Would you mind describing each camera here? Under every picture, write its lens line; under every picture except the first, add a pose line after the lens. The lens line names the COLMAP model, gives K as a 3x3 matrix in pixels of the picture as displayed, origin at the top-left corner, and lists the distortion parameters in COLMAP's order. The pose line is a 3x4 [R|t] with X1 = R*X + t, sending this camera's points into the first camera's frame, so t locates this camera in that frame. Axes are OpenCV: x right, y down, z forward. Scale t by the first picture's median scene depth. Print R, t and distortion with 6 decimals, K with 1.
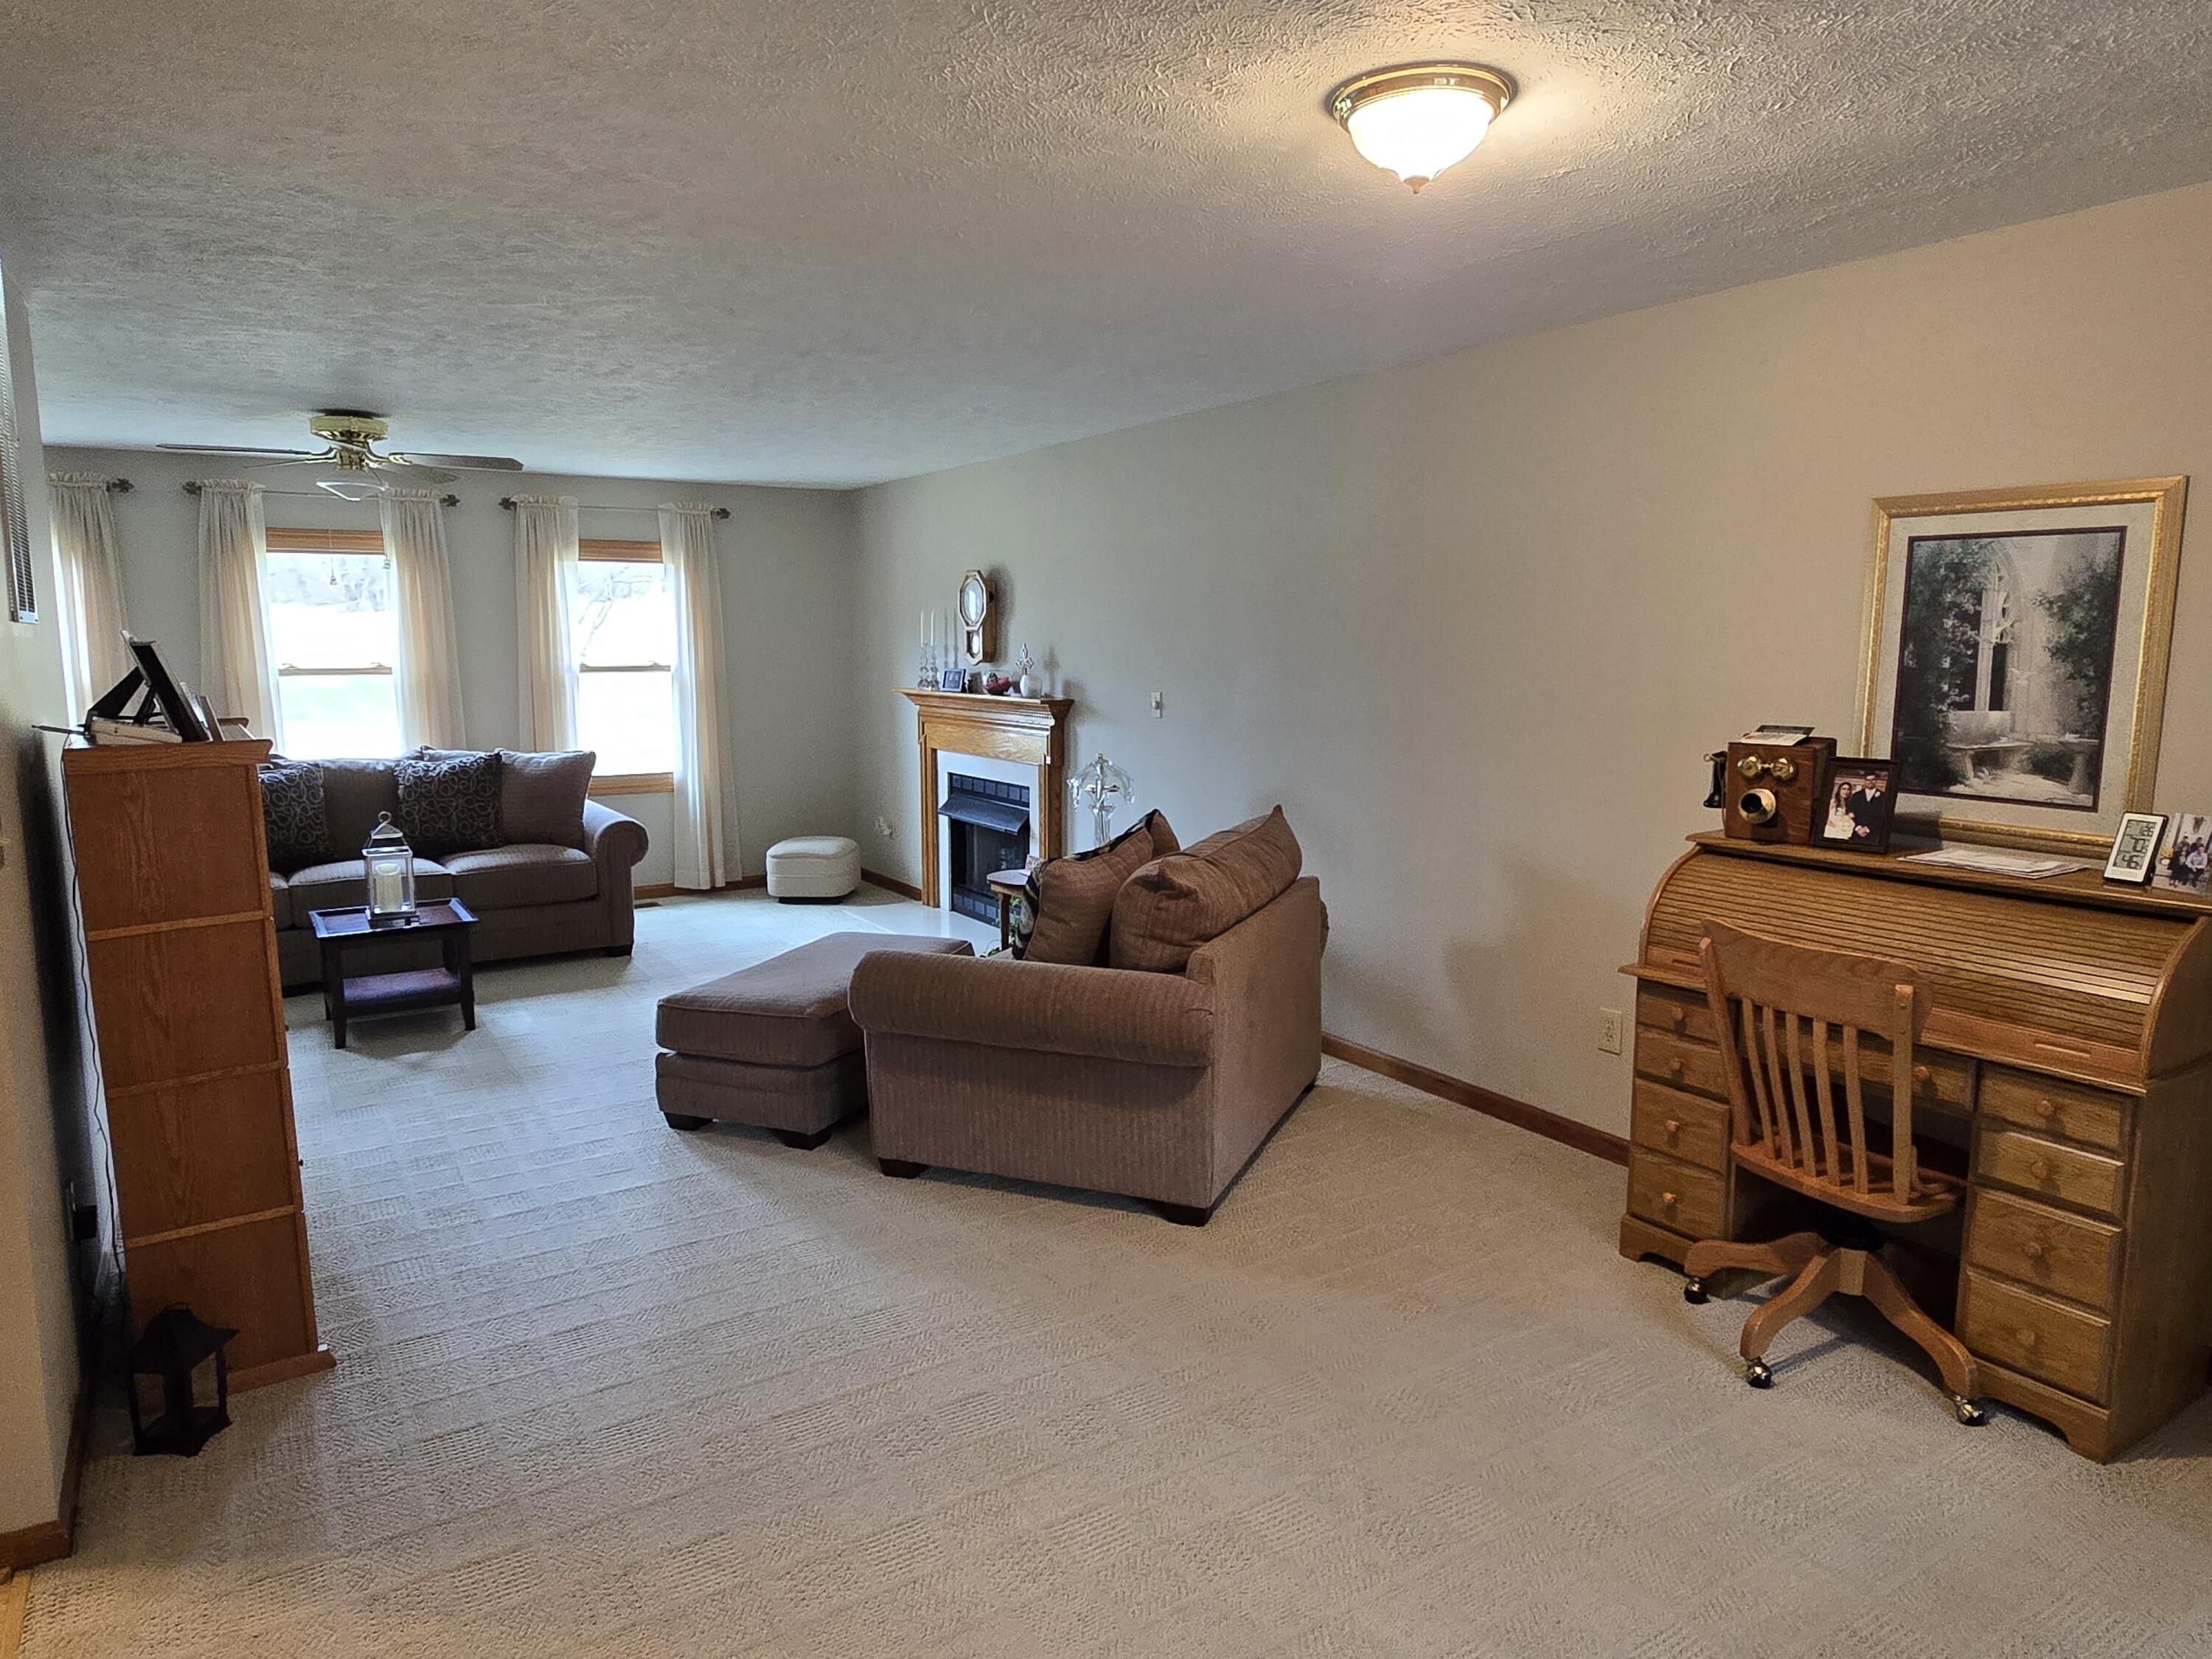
lens RADIAL K [[1402.7, 0, 1108.9], [0, 1402.7, 833.9], [0, 0, 1]] dist [0.003431, -0.004827]
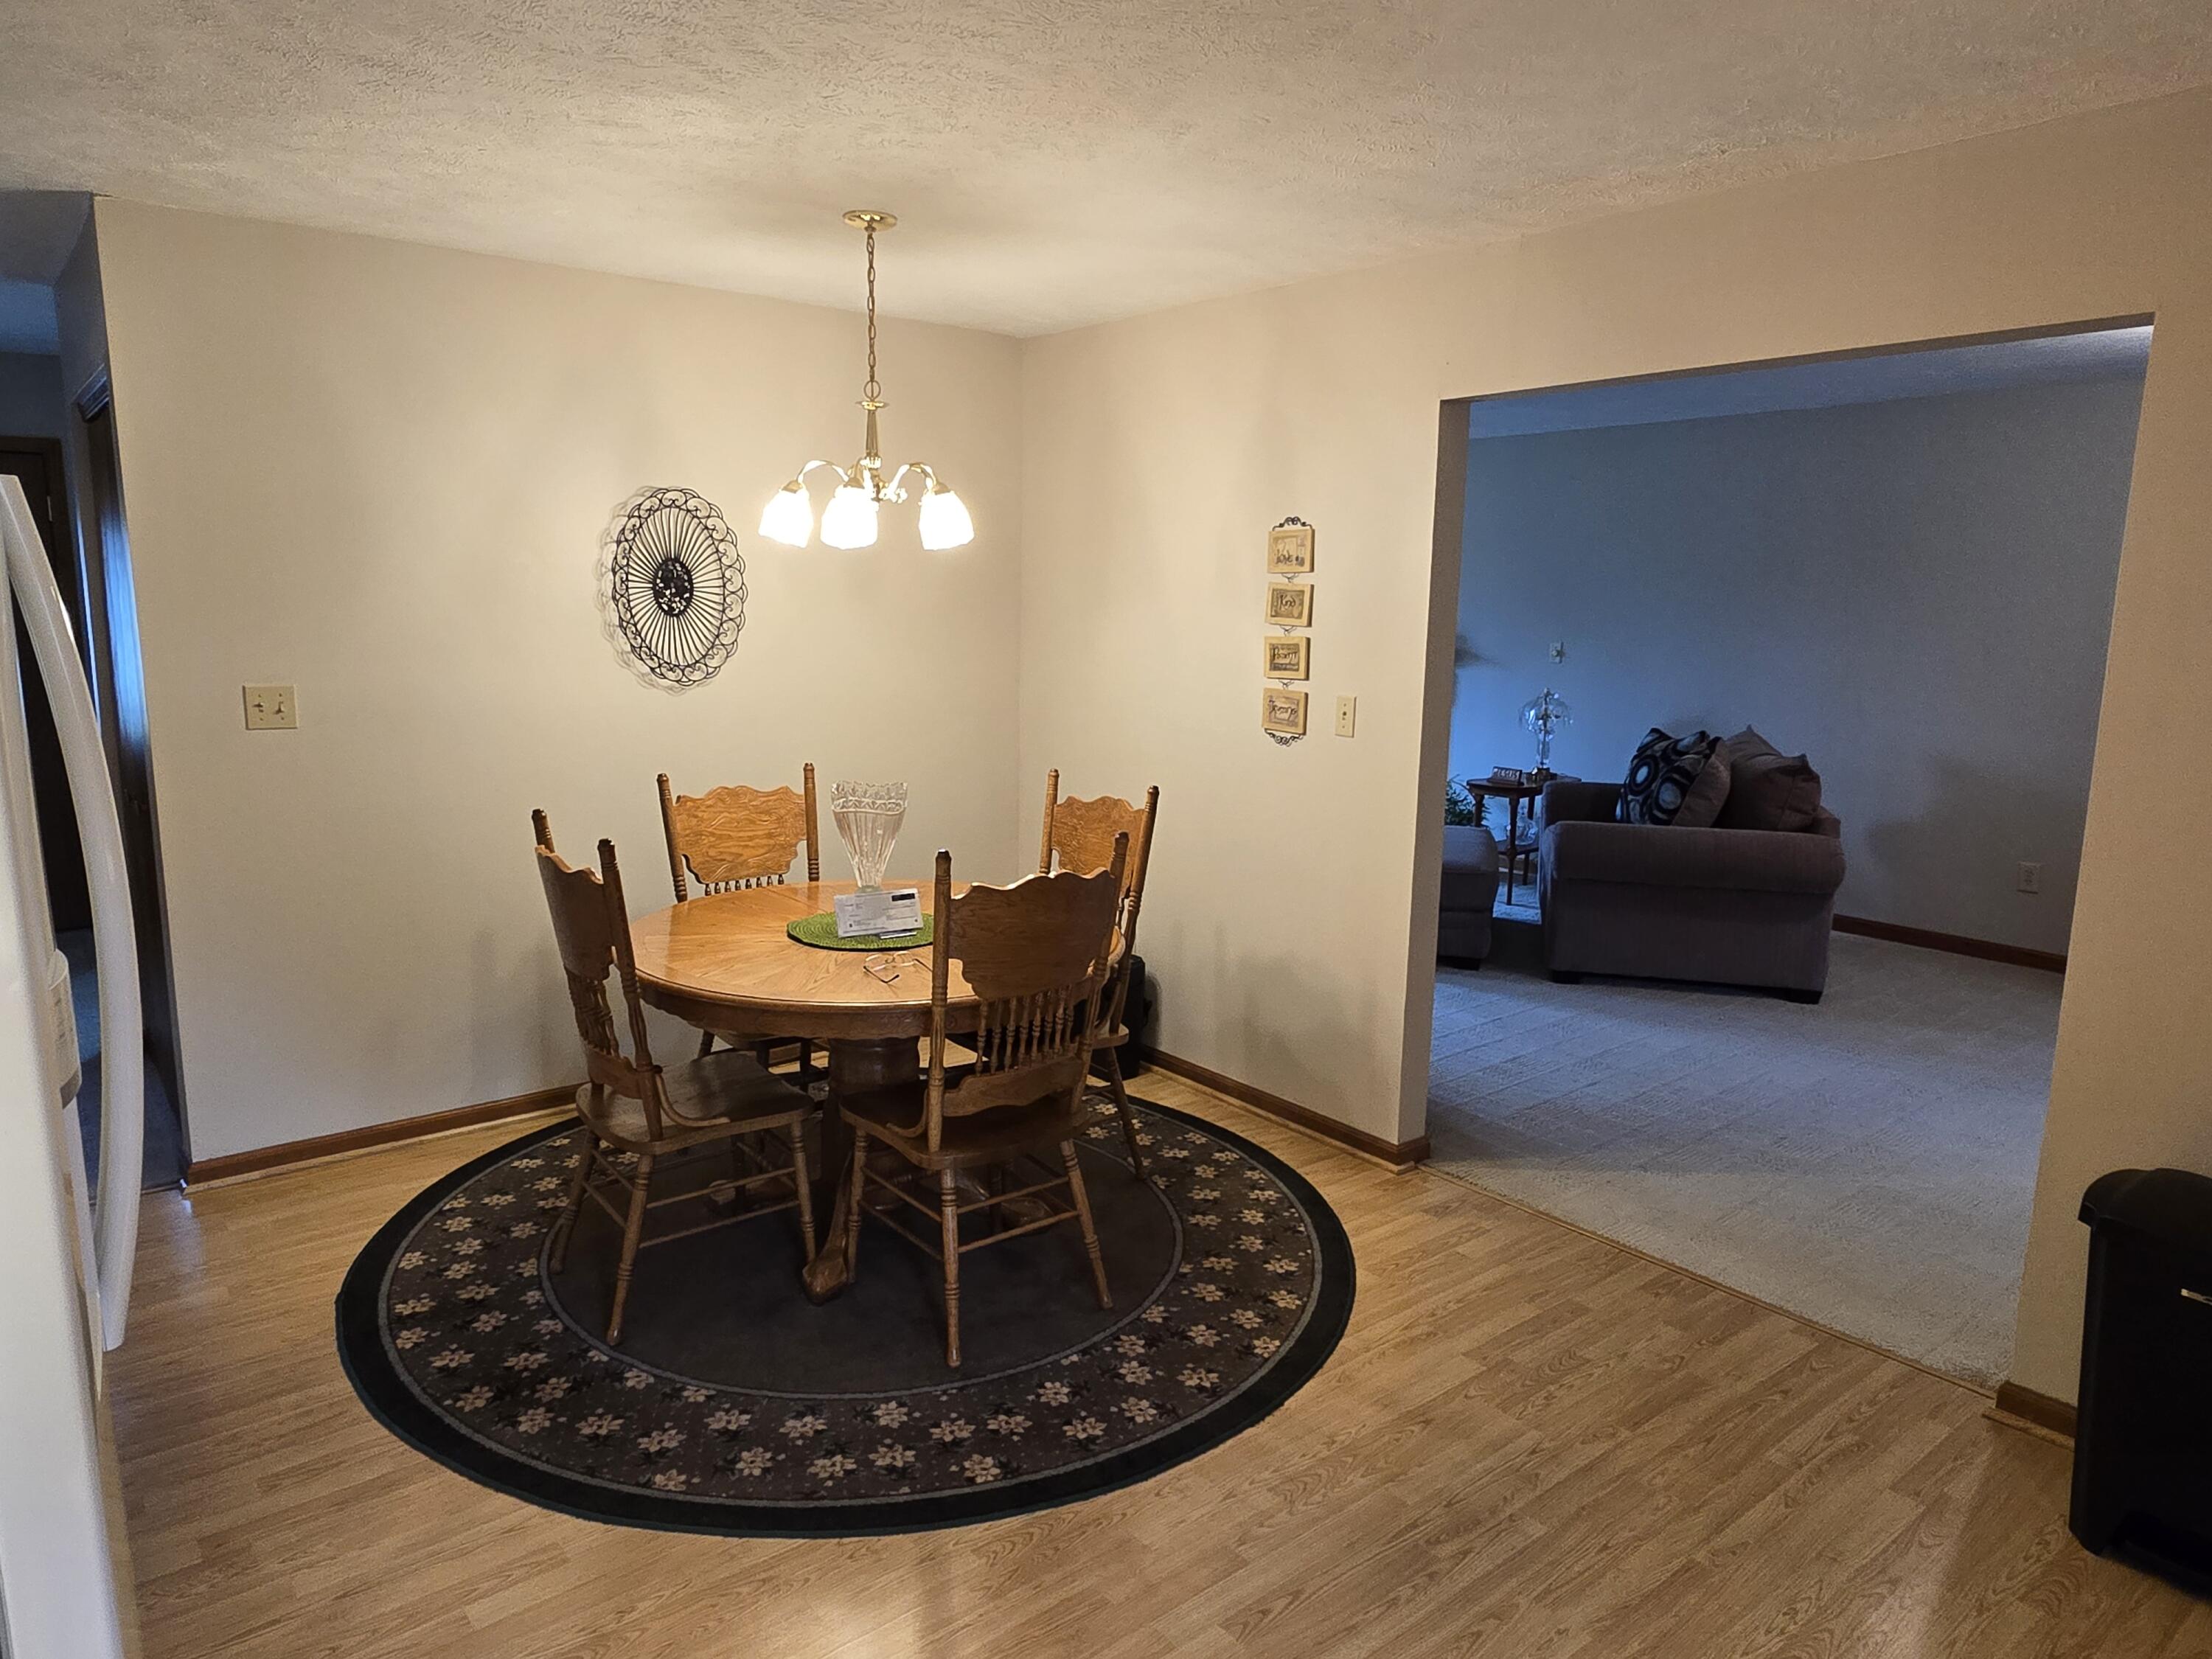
lens RADIAL K [[1402.7, 0, 1123.0], [0, 1402.7, 813.7], [0, 0, 1]] dist [0.003431, -0.004827]
pose [[0.990952, -0.002774, 0.134185, -0.845672], [0.000273, 0.999826, 0.018653, 0.051207], [-0.134213, -0.018448, 0.990781, -0.361765]]
